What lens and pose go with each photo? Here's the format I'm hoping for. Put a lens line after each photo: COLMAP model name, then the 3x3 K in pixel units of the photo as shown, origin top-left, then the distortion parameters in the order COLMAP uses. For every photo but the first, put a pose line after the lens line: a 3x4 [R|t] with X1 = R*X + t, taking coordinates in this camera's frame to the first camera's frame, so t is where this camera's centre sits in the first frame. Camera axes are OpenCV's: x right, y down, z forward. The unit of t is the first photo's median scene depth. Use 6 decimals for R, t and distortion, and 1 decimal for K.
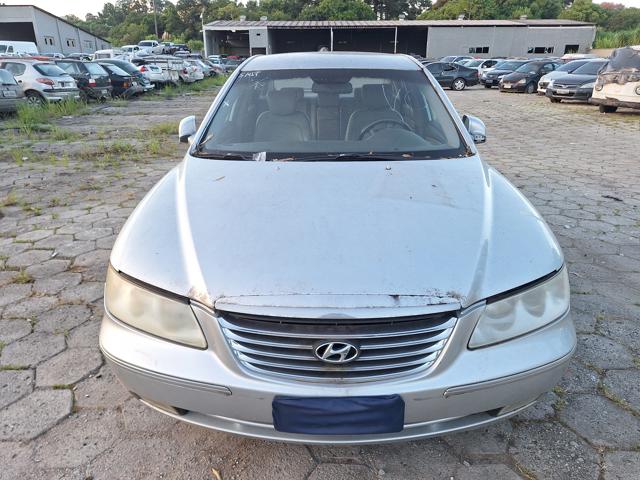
lens RADIAL K [[437.3, 0, 320.0], [0, 437.3, 240.0], [0, 0, 1]] dist [0.011356, -0.016291]
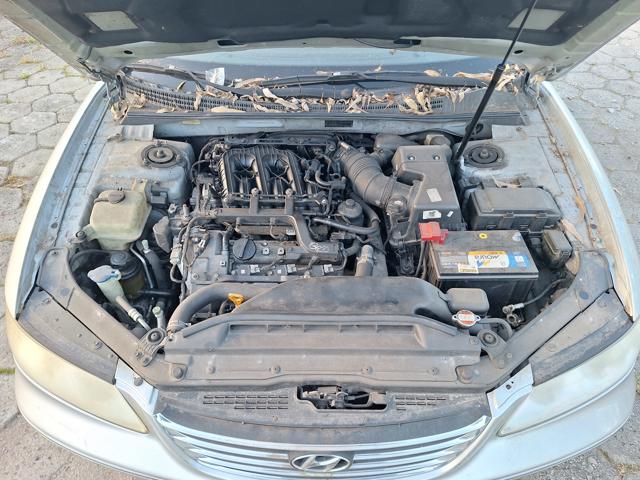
lens RADIAL K [[443.0, 0, 315.1], [0, 443.0, 246.2], [0, 0, 1]] dist [0.001276, -0.000681]
pose [[0.999999, 0.000671, 0.001462, 0.015665], [-0.001176, 0.924772, 0.380520, -0.200610], [-0.001097, -0.380522, 0.924771, 0.250421]]
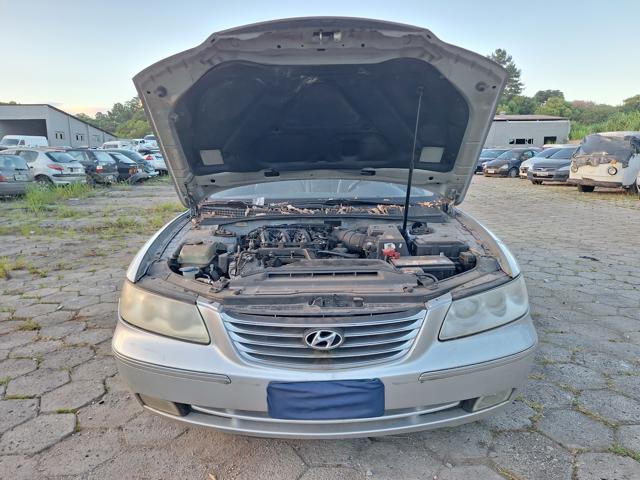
lens RADIAL K [[437.3, 0, 320.0], [0, 437.3, 240.0], [0, 0, 1]] dist [0.011356, -0.016291]
pose [[0.999936, -0.006037, 0.009540, 0.010354], [0.007731, 0.981953, -0.188965, 0.119994], [-0.008227, 0.189027, 0.981937, -0.098877]]
